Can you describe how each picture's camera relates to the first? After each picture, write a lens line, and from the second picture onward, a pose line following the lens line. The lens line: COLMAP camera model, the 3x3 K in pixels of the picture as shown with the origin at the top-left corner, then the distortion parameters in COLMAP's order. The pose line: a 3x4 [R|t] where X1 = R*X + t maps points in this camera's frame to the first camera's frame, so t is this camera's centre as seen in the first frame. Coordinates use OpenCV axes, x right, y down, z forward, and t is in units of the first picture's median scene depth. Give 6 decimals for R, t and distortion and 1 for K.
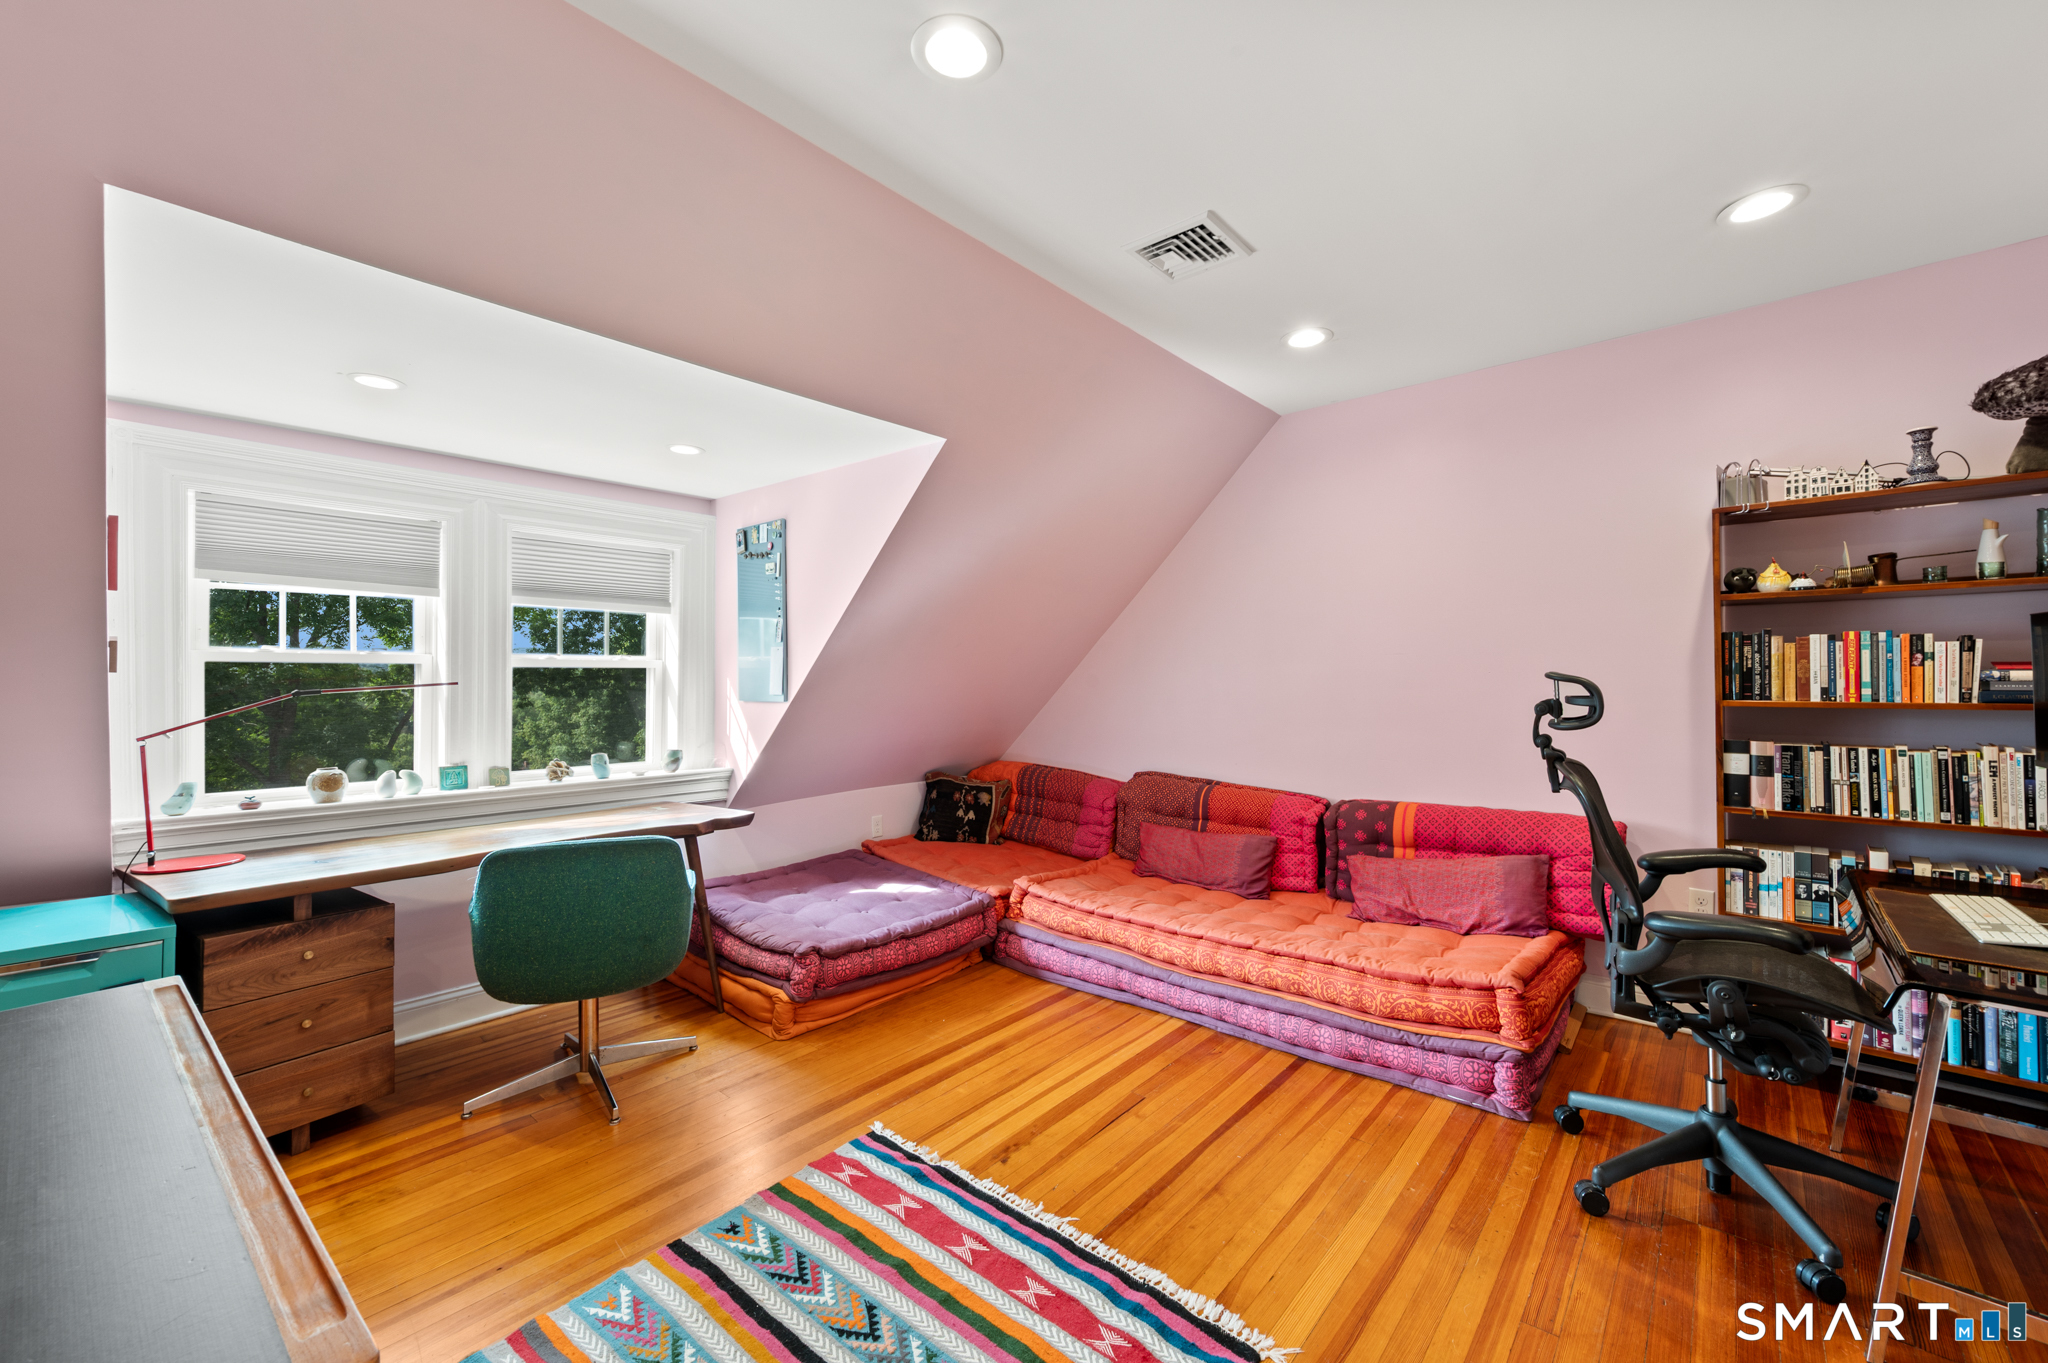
lens RADIAL K [[812.5, 0, 1035.5], [0, 812.5, 679.2], [0, 0, 1]] dist [0.000948, -0.000014]
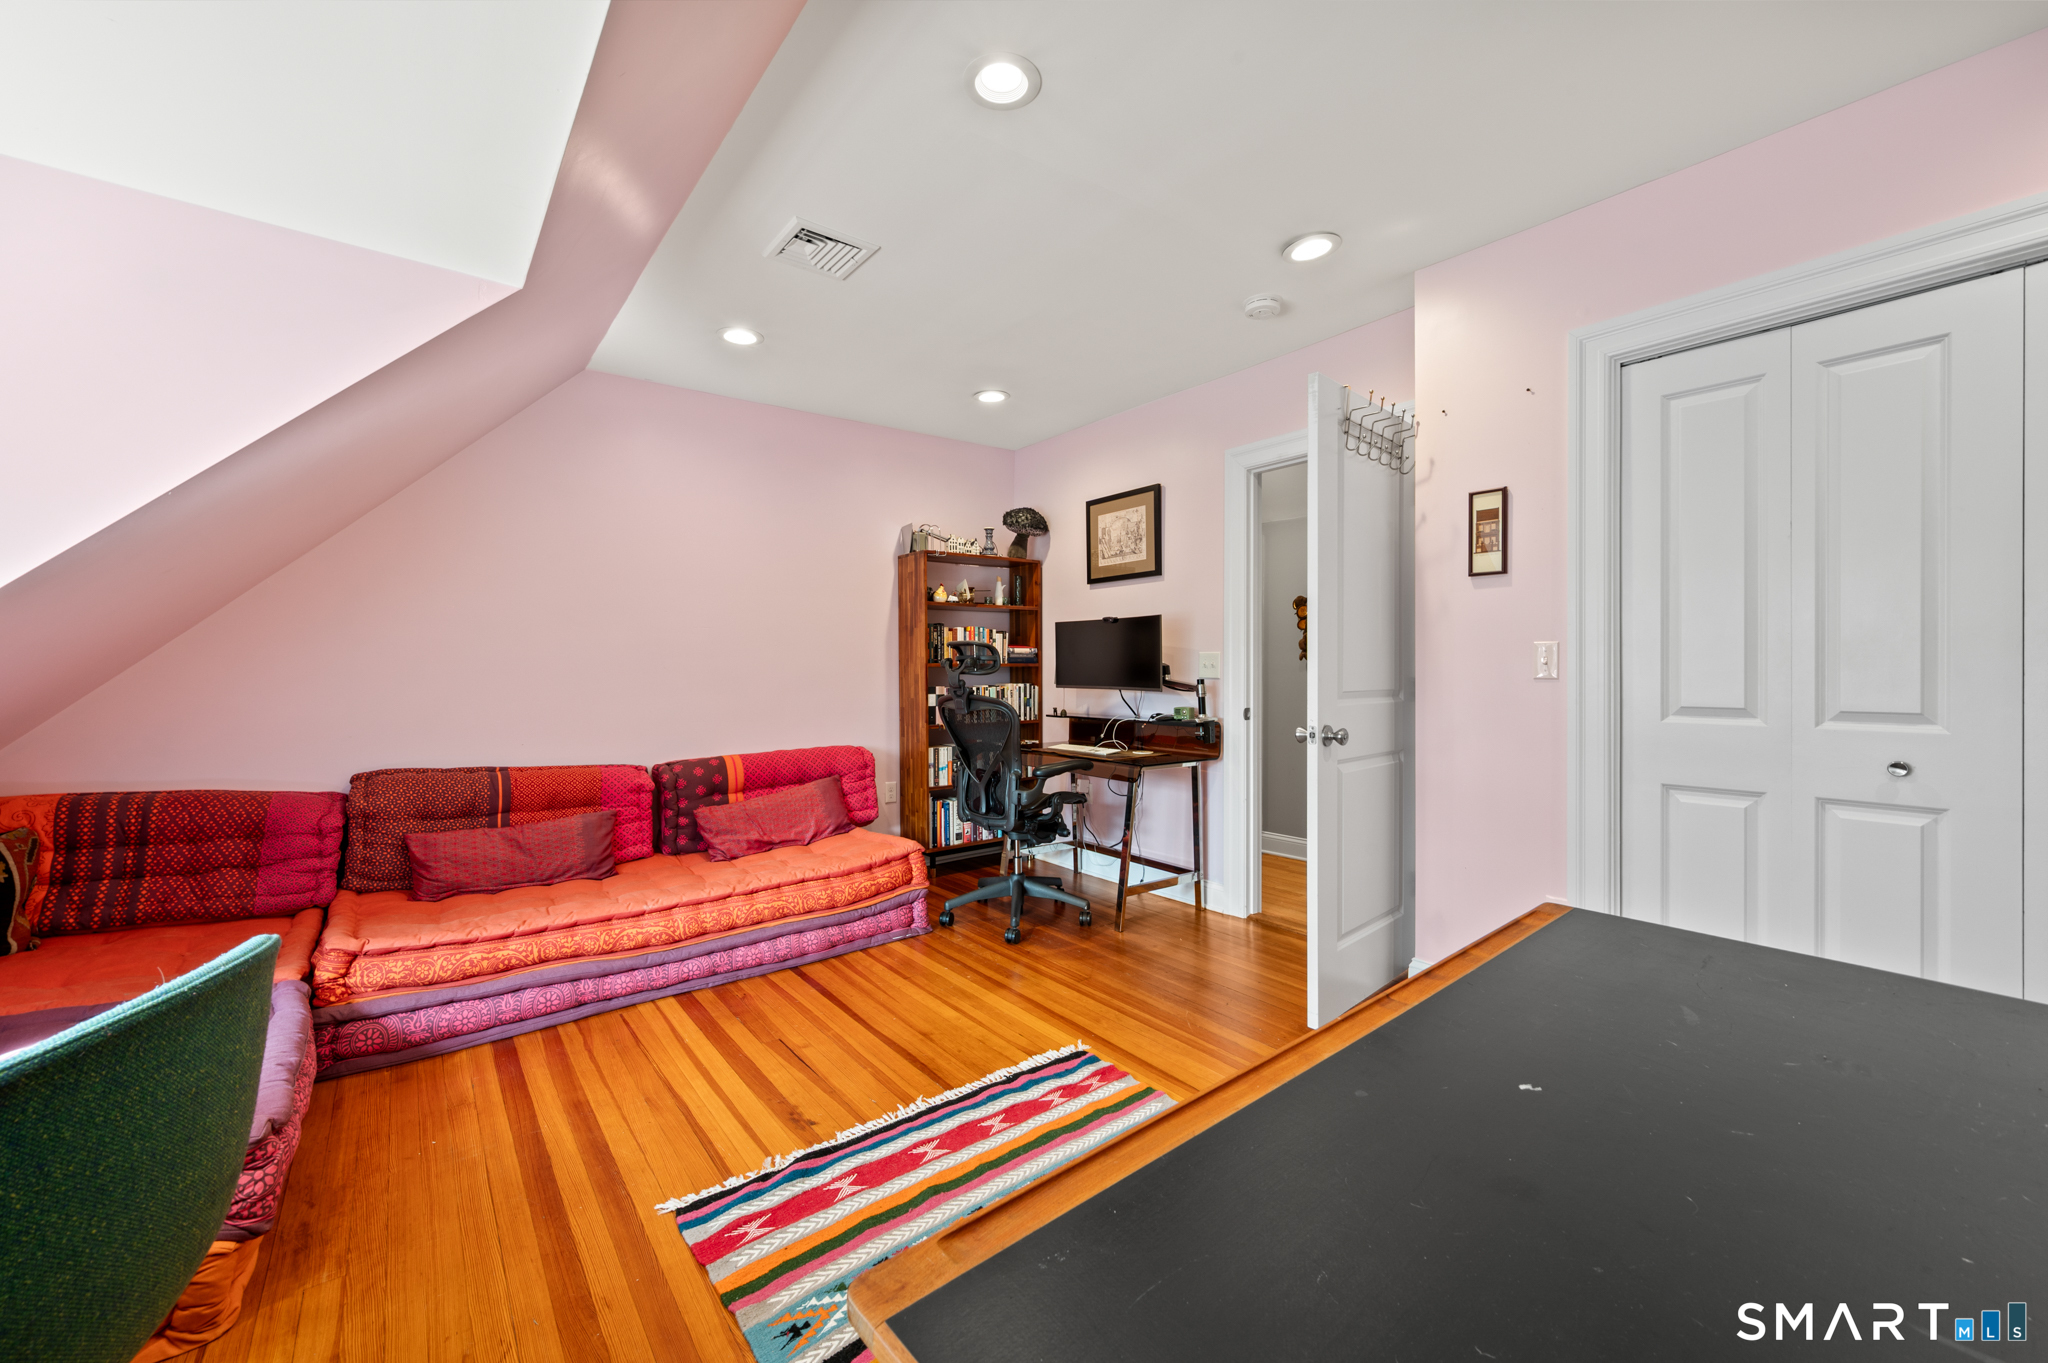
lens RADIAL K [[801.9, 0, 1024.0], [0, 801.9, 681.5], [0, 0, 1]] dist [0.000080, -0.000035]
pose [[0.203267, -0.012874, 0.979039, -0.725427], [0.005549, 0.999913, 0.011996, 0.043198], [-0.979108, 0.002994, 0.203321, 0.438806]]
